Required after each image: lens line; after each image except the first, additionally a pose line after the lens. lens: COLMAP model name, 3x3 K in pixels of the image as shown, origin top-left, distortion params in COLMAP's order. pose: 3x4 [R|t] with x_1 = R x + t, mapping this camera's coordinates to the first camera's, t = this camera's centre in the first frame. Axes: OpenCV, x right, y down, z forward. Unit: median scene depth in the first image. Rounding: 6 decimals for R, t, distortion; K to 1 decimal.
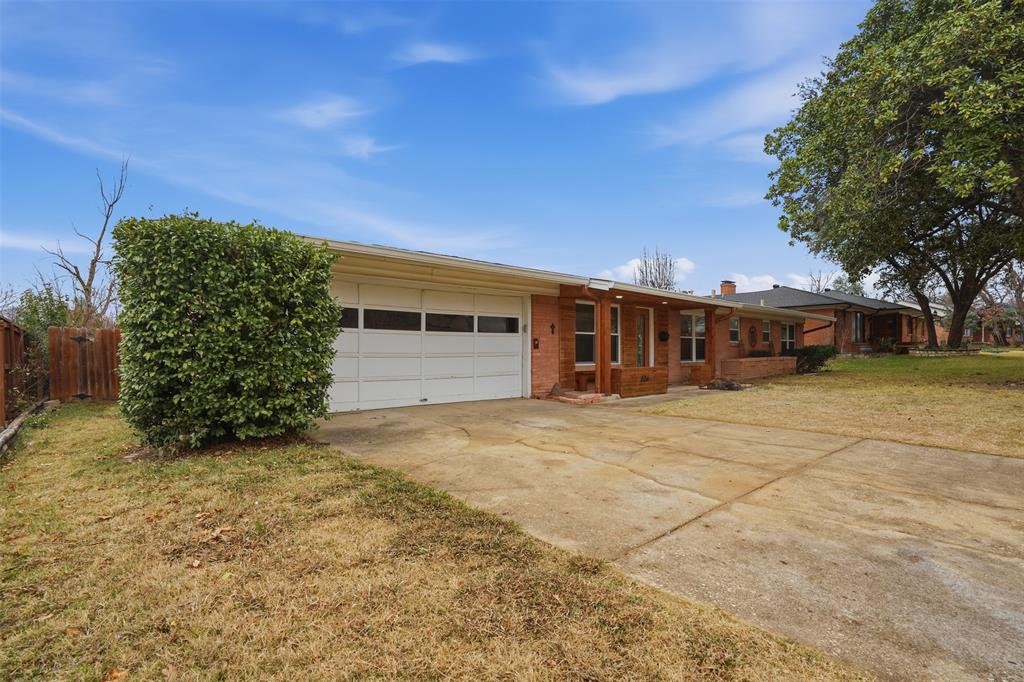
lens RADIAL K [[481.6, 0, 522.4], [0, 481.6, 351.2], [0, 0, 1]] dist [-0.040769, 0.009842]
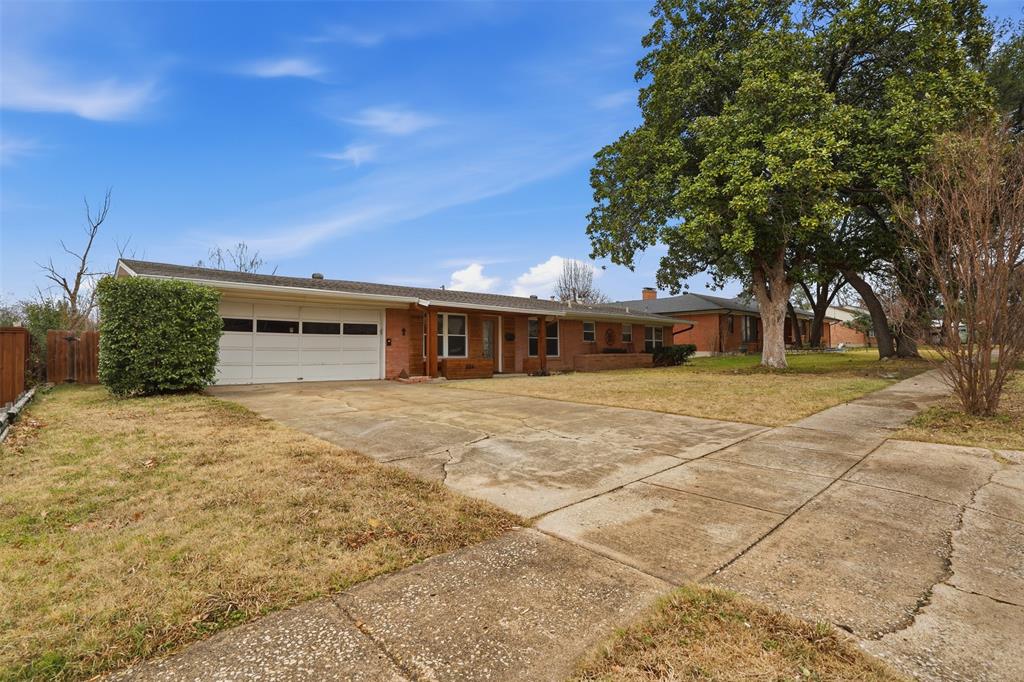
lens RADIAL K [[481.6, 0, 520.2], [0, 481.6, 335.4], [0, 0, 1]] dist [-0.040769, 0.009842]
pose [[0.999756, 0.000220, 0.022104, 0.390577], [0.000538, 0.999411, -0.034305, 0.013682], [-0.022098, 0.034309, 0.999167, -0.454291]]
